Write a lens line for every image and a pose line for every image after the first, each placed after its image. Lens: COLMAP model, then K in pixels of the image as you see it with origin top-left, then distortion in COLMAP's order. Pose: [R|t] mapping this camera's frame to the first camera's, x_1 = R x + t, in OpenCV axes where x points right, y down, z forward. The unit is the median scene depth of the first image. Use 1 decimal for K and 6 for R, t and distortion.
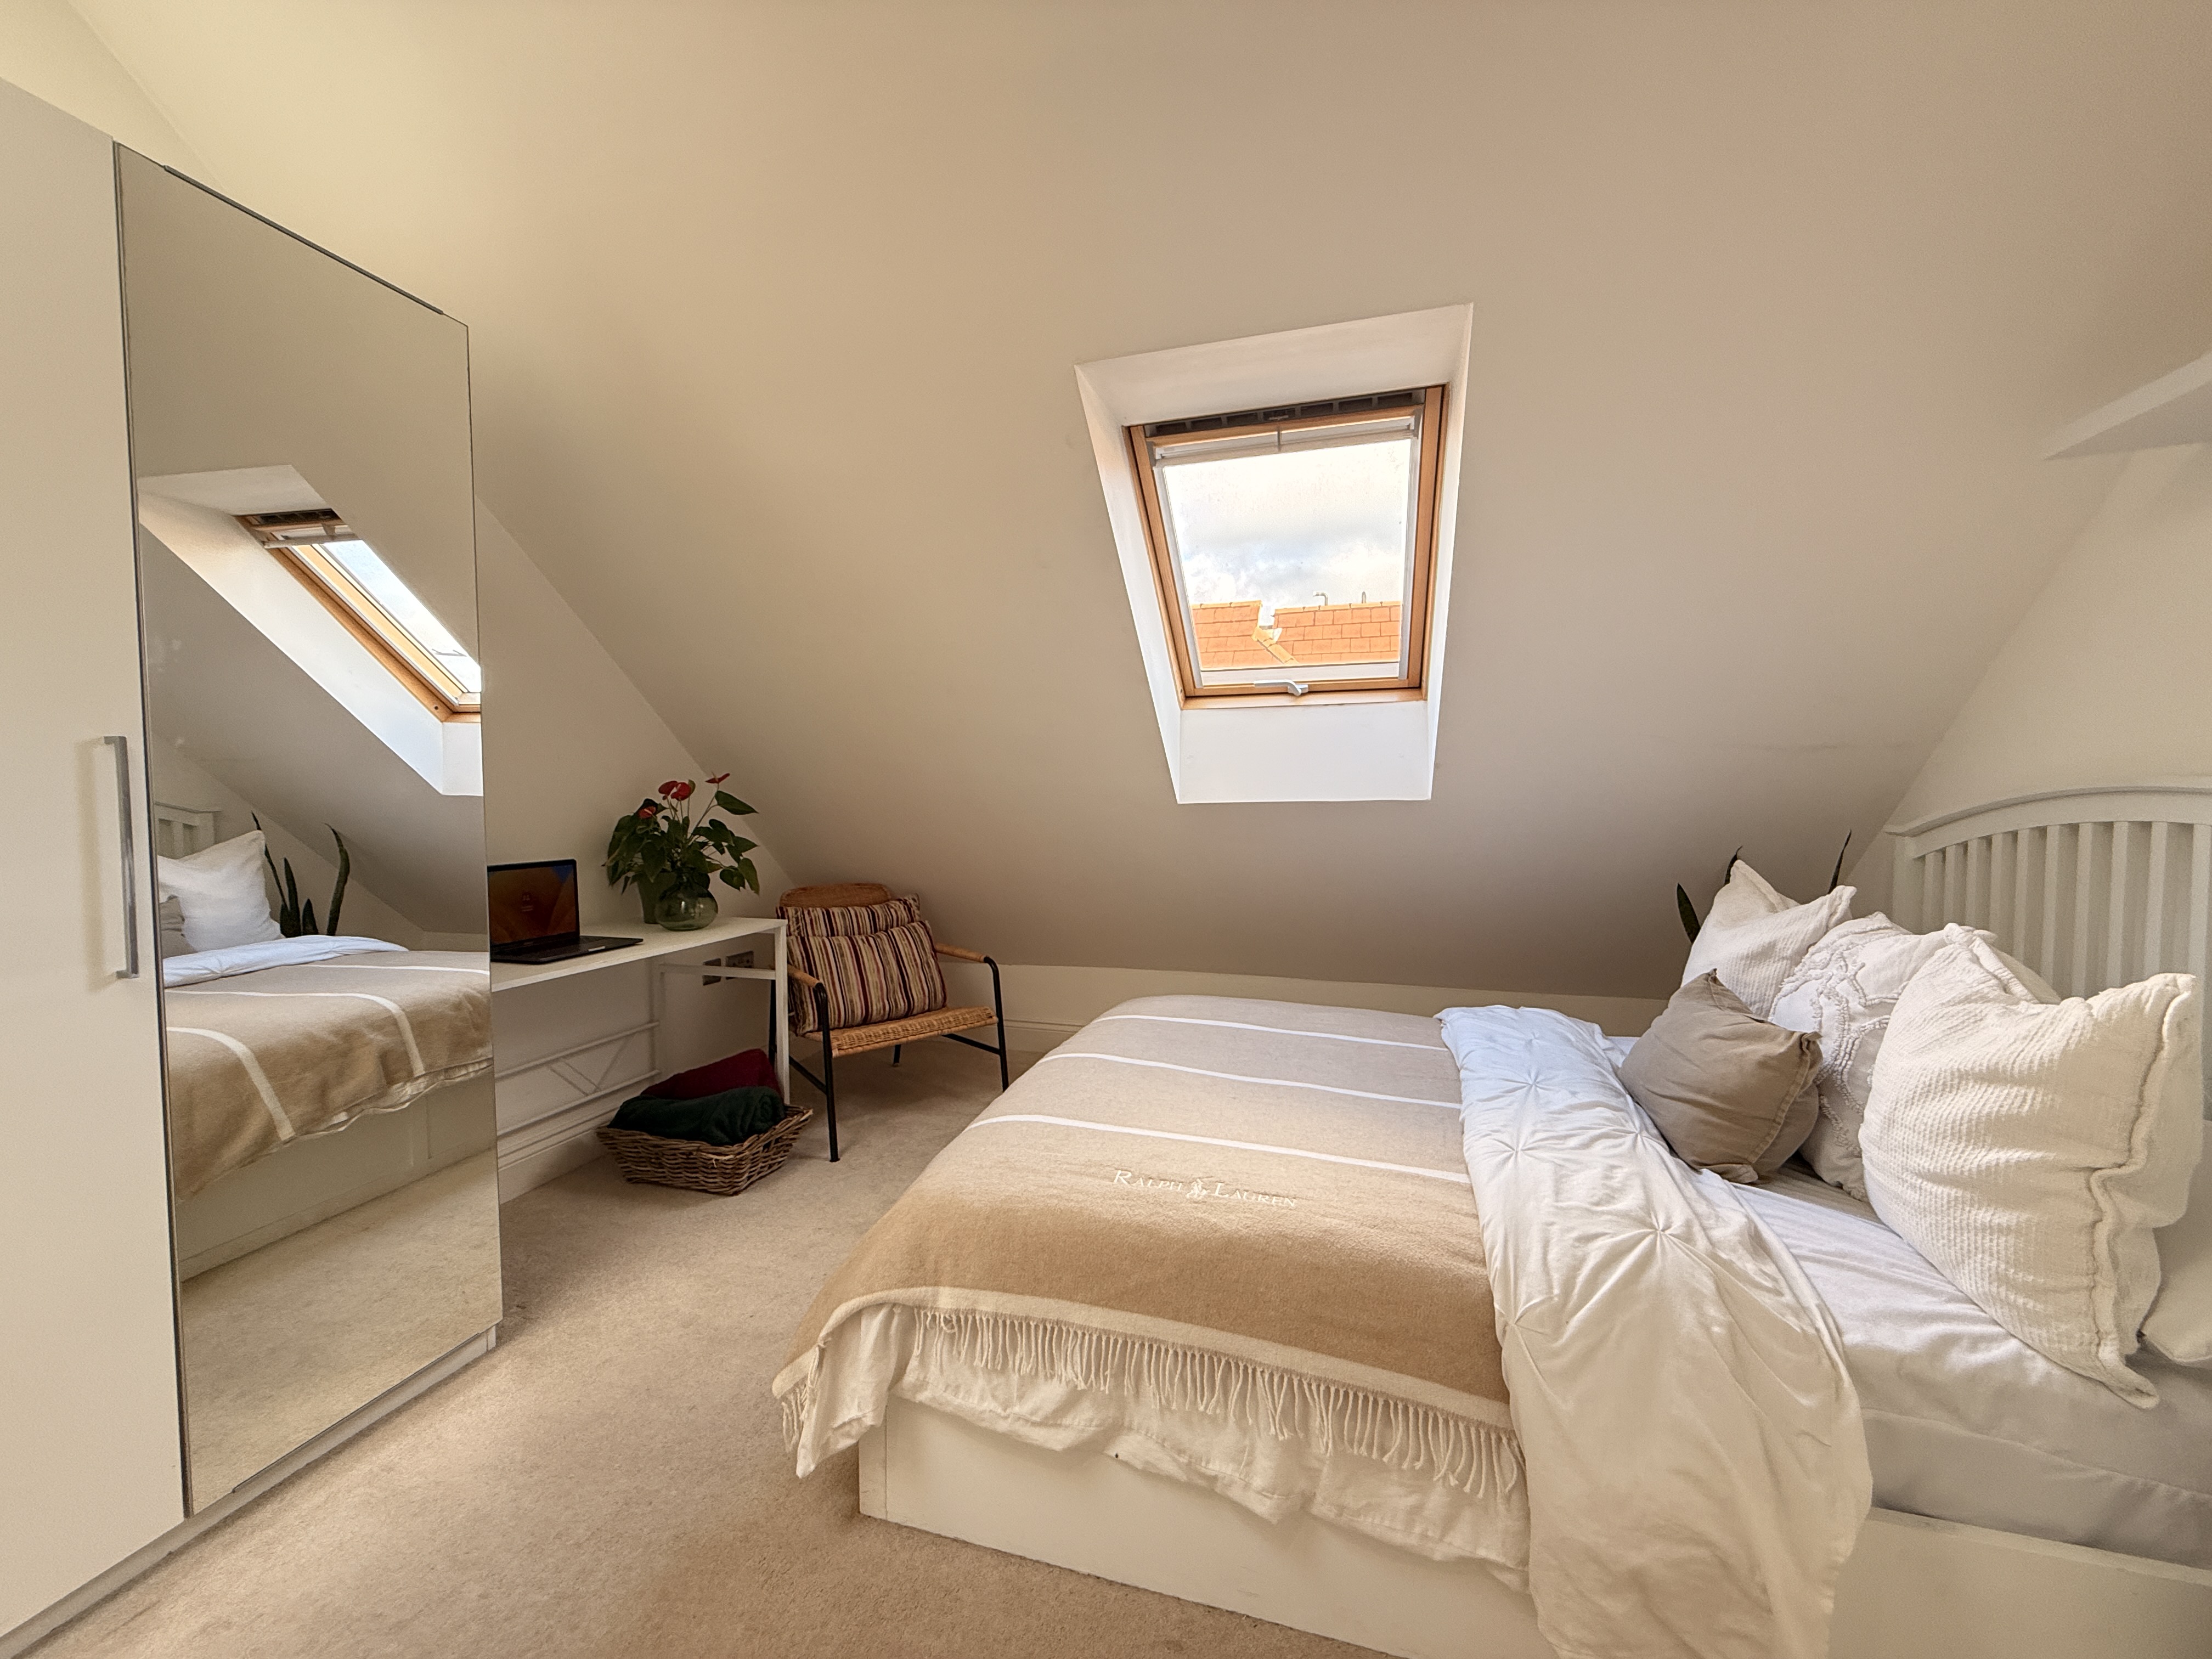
lens RADIAL K [[884.7, 0, 1095.7], [0, 884.7, 824.7], [0, 0, 1]] dist [0.002341, 0.000694]
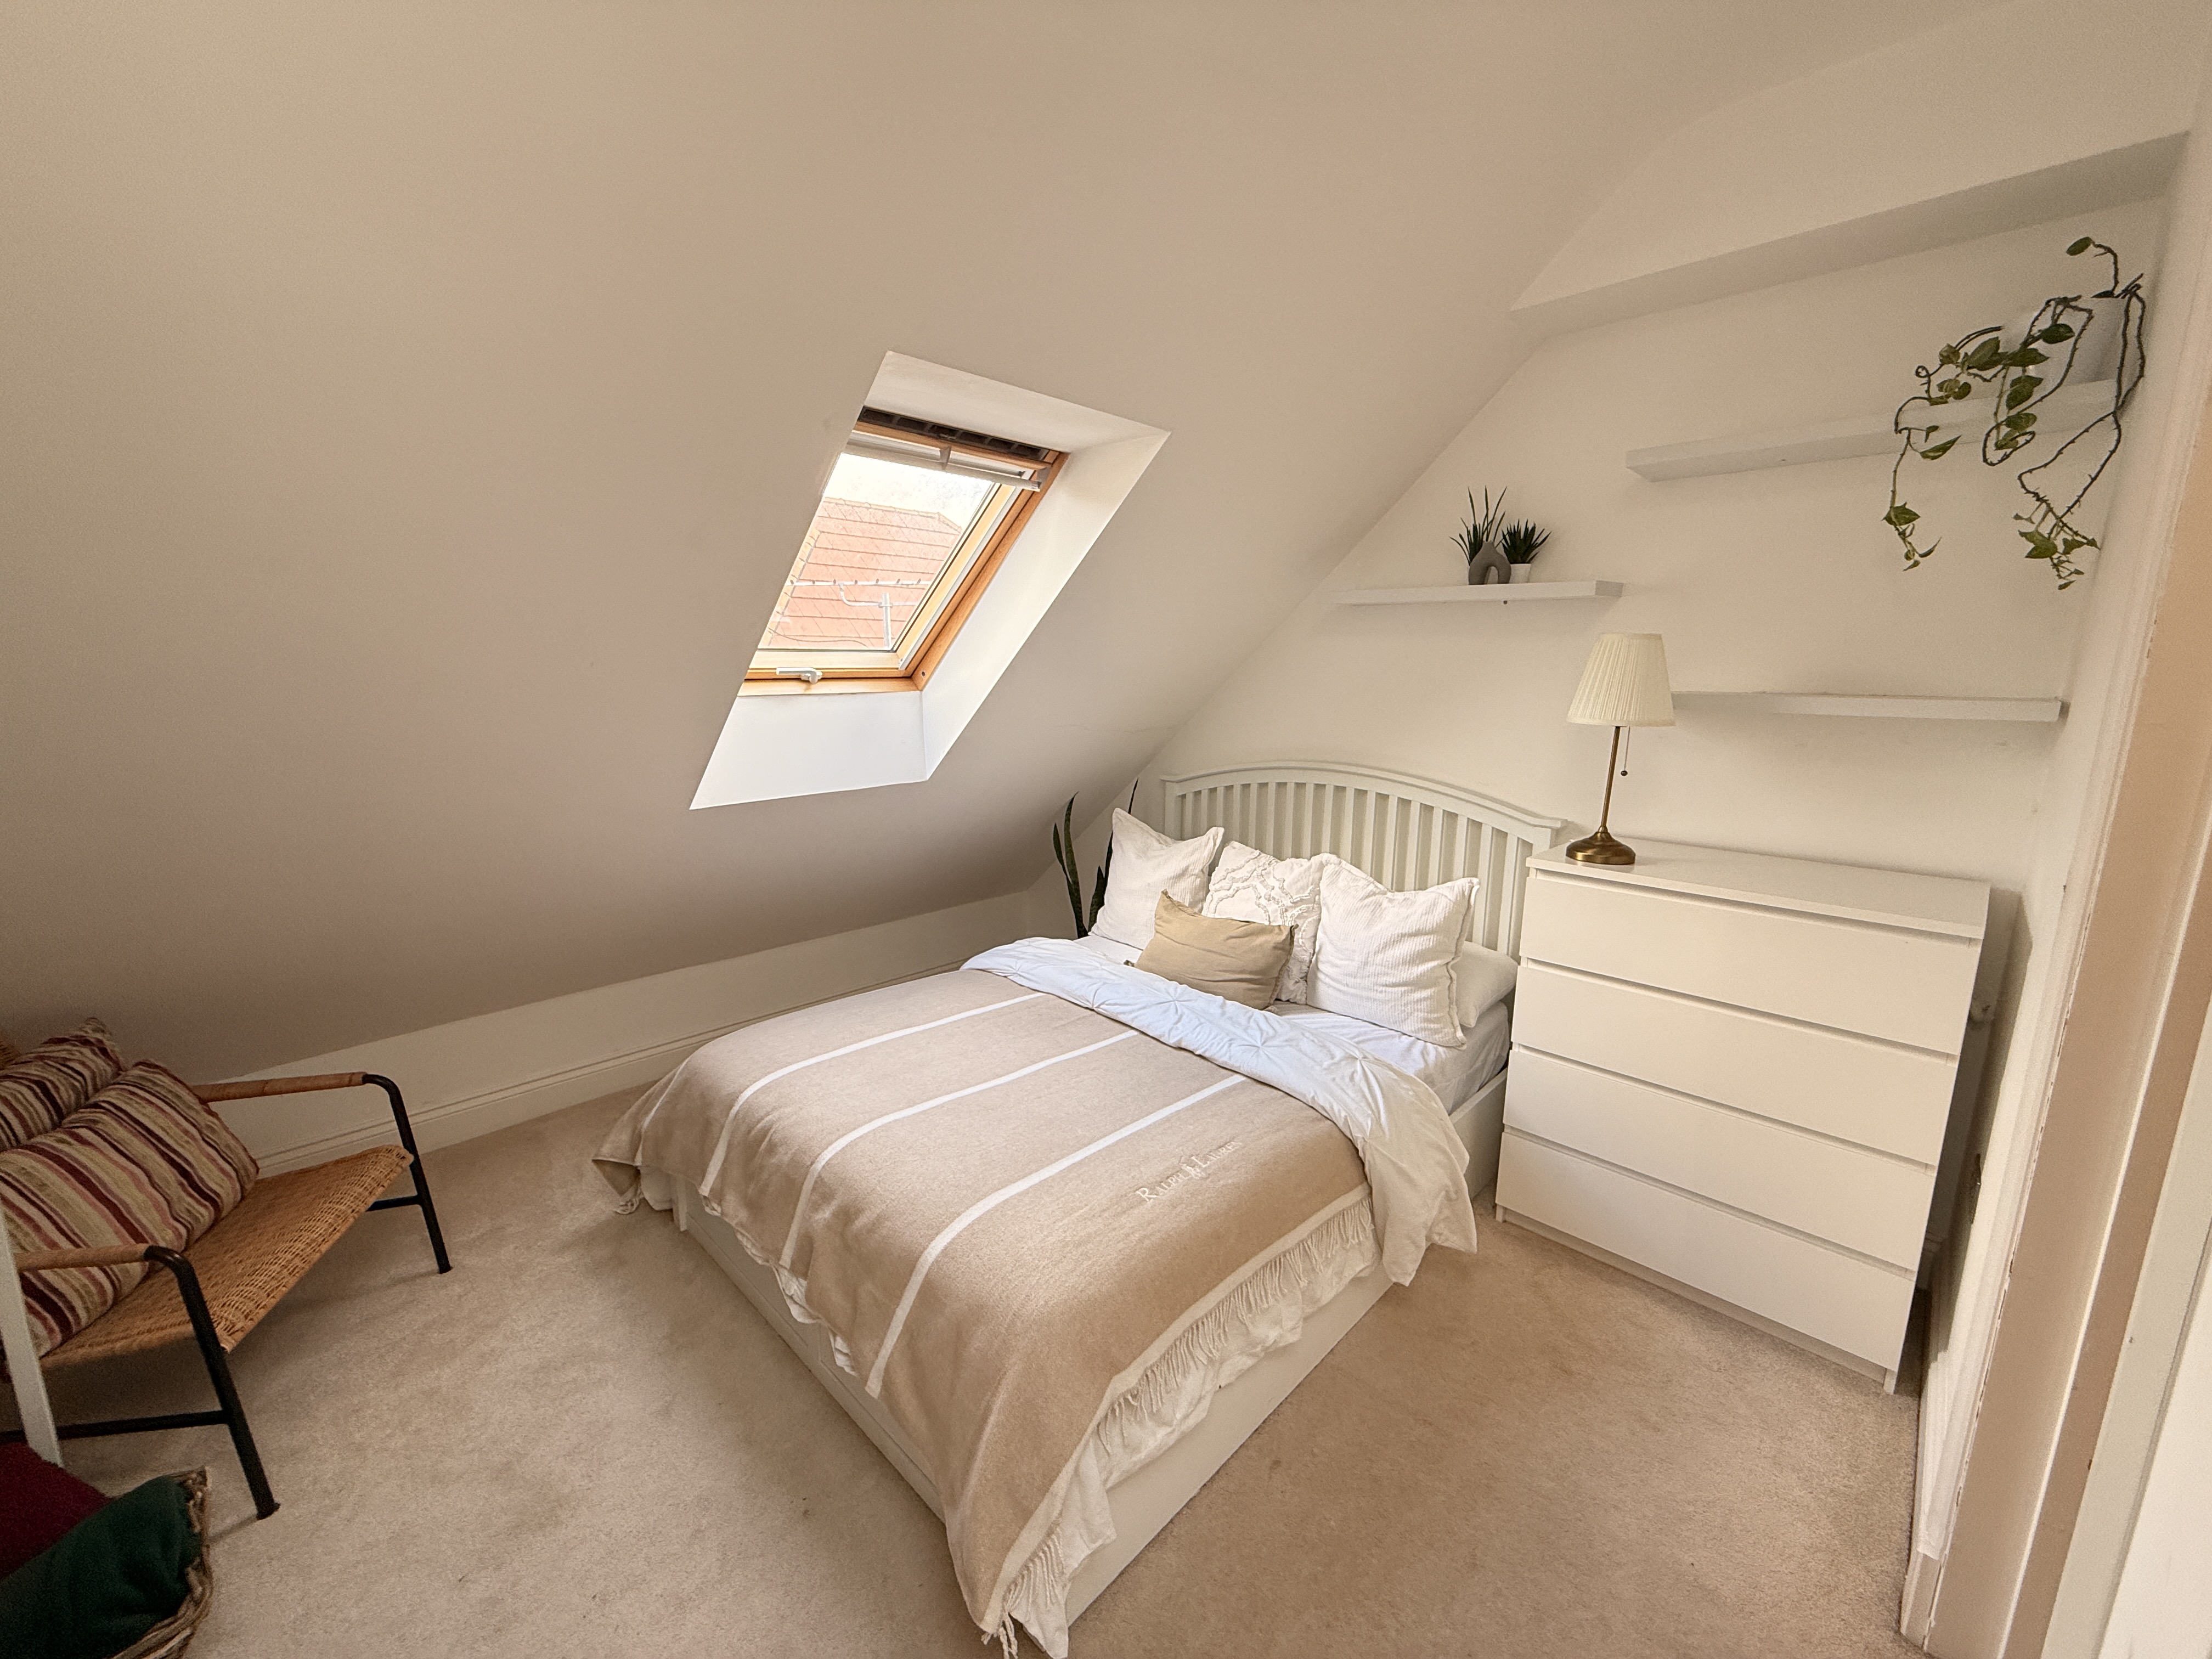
lens RADIAL K [[884.7, 0, 1110.0], [0, 884.7, 826.2], [0, 0, 1]] dist [0.002341, 0.000694]
pose [[0.456866, -0.151331, 0.876568, -0.860893], [0.025145, 0.987226, 0.157330, -0.241912], [-0.889180, -0.049837, 0.454836, 0.491248]]
